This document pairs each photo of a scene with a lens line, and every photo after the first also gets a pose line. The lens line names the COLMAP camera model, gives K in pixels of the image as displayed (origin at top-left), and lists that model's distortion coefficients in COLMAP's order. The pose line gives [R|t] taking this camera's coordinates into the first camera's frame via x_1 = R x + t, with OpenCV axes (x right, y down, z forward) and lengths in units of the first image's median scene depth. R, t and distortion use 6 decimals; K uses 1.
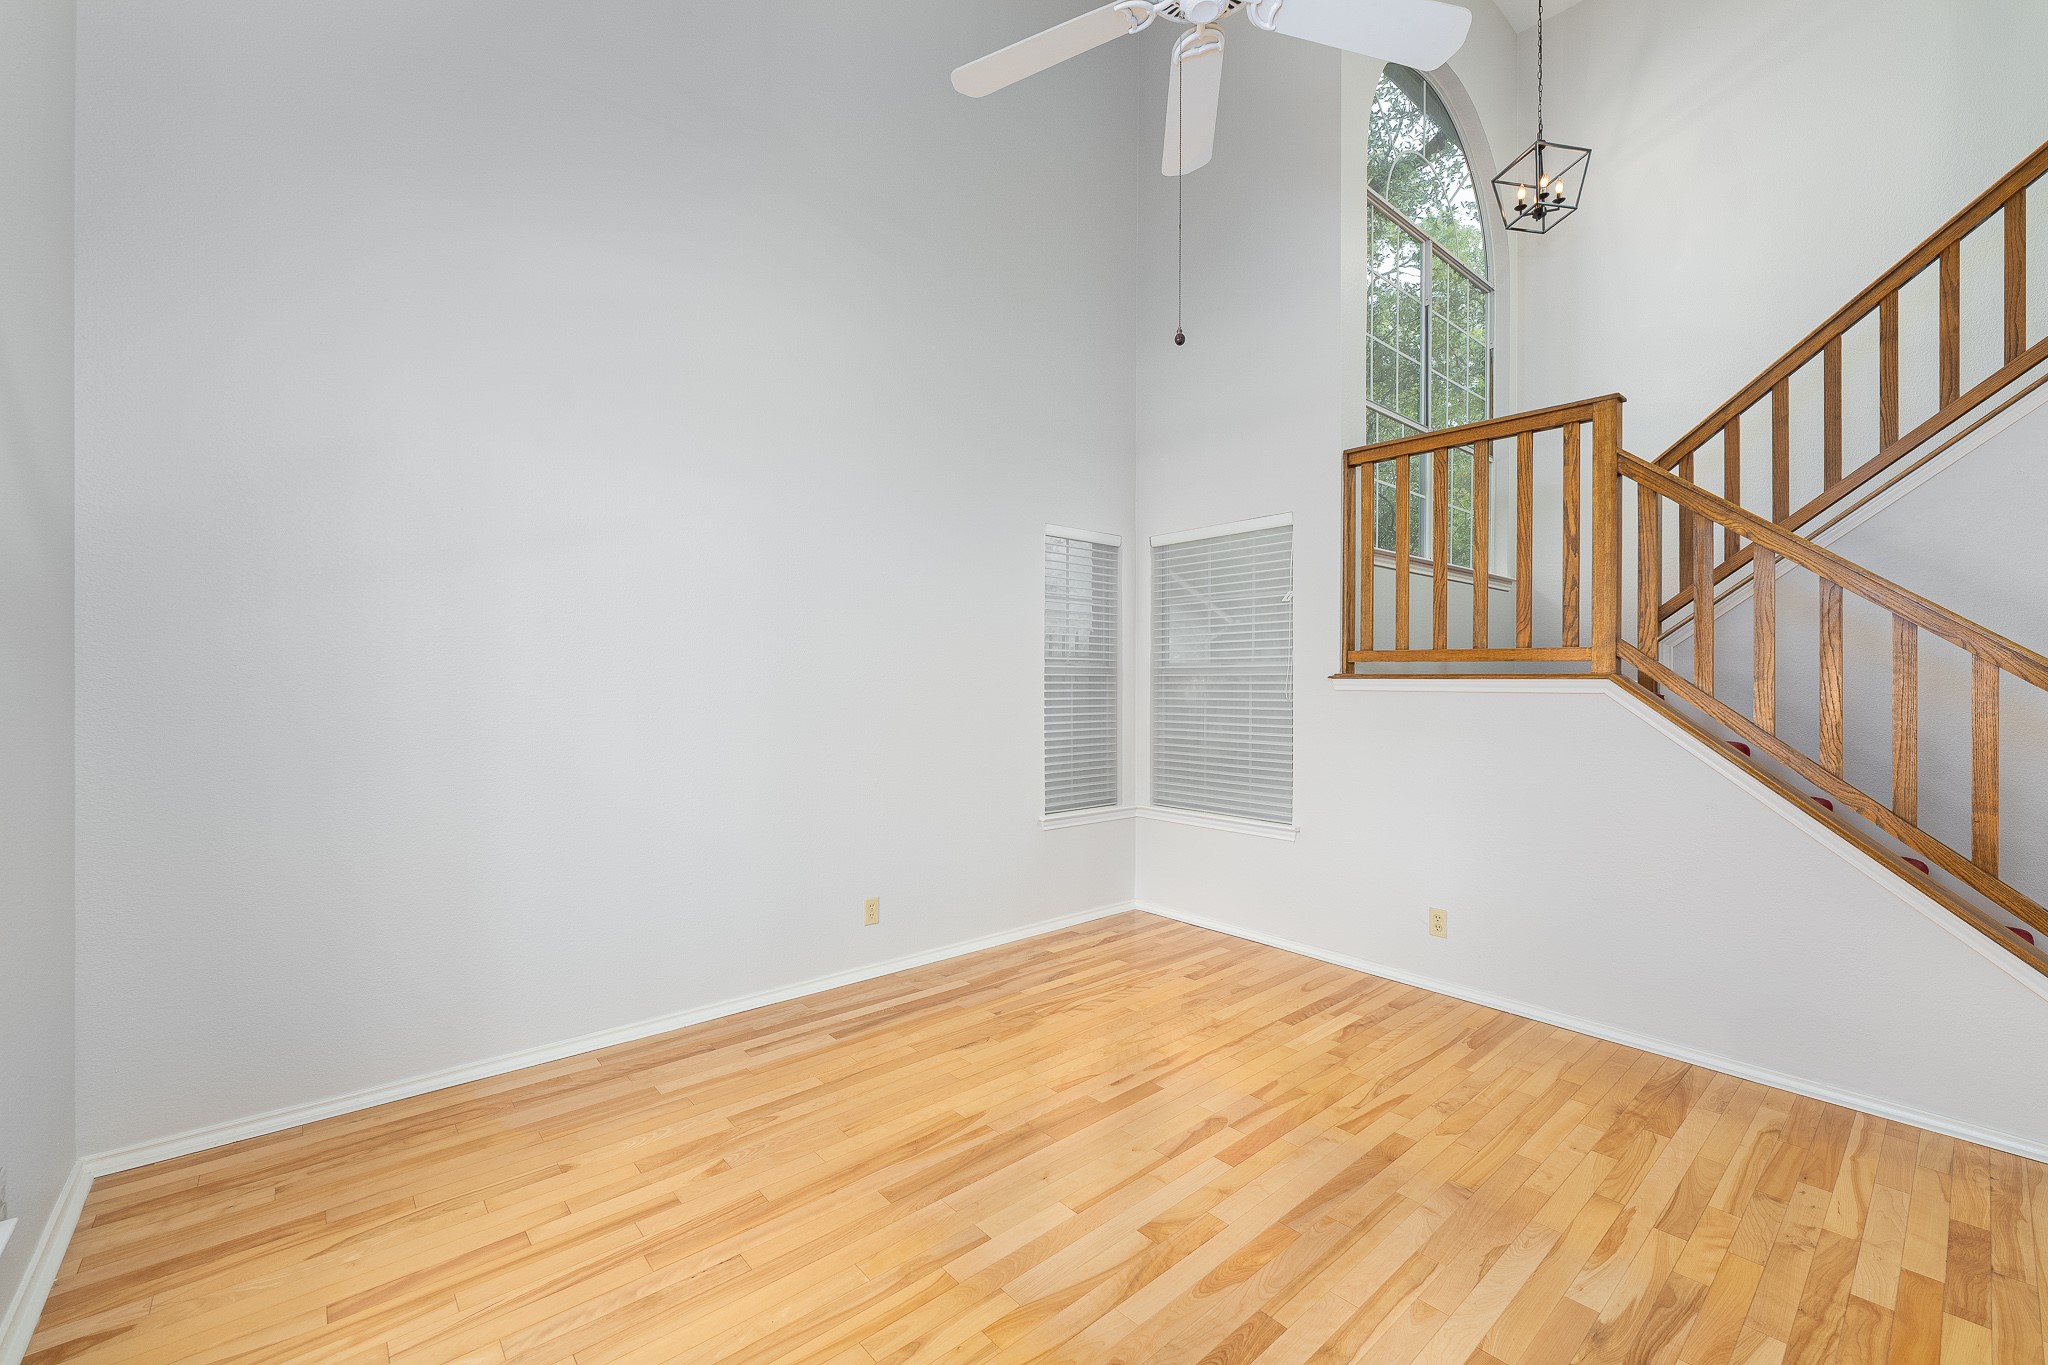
lens RADIAL K [[829.7, 0, 1013.8], [0, 829.7, 686.7], [0, 0, 1]] dist [-0.002551, -0.001098]
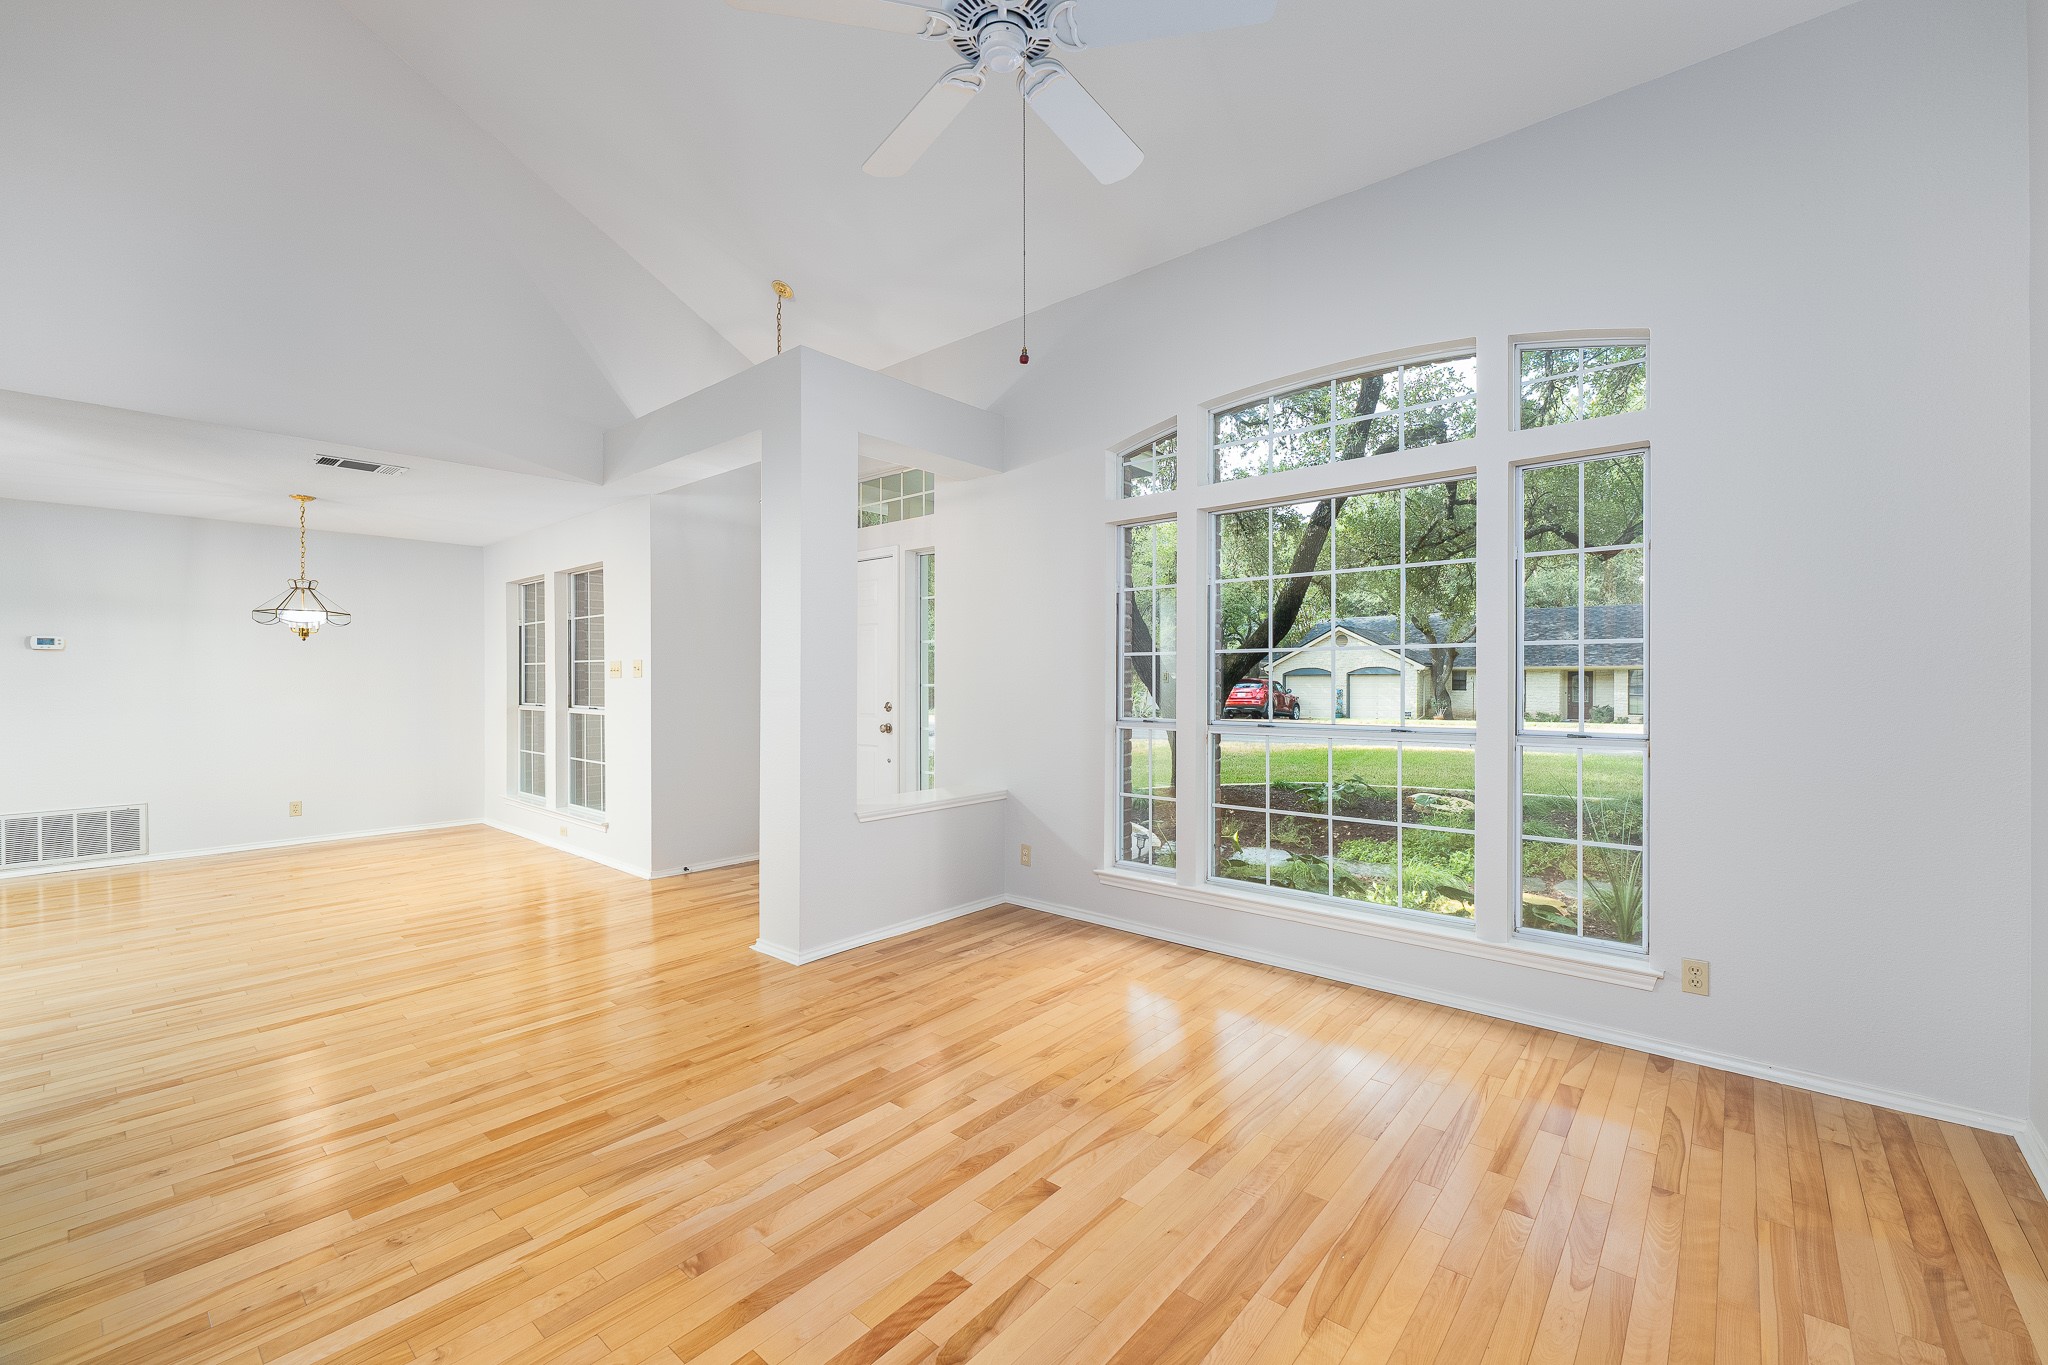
lens RADIAL K [[829.7, 0, 1013.9], [0, 829.7, 671.8], [0, 0, 1]] dist [-0.002551, -0.001098]
pose [[-0.988221, -0.002620, -0.153013, 0.286172], [-0.002291, 0.999995, -0.002329, -0.002950], [0.153018, -0.001951, -0.988221, 1.568619]]
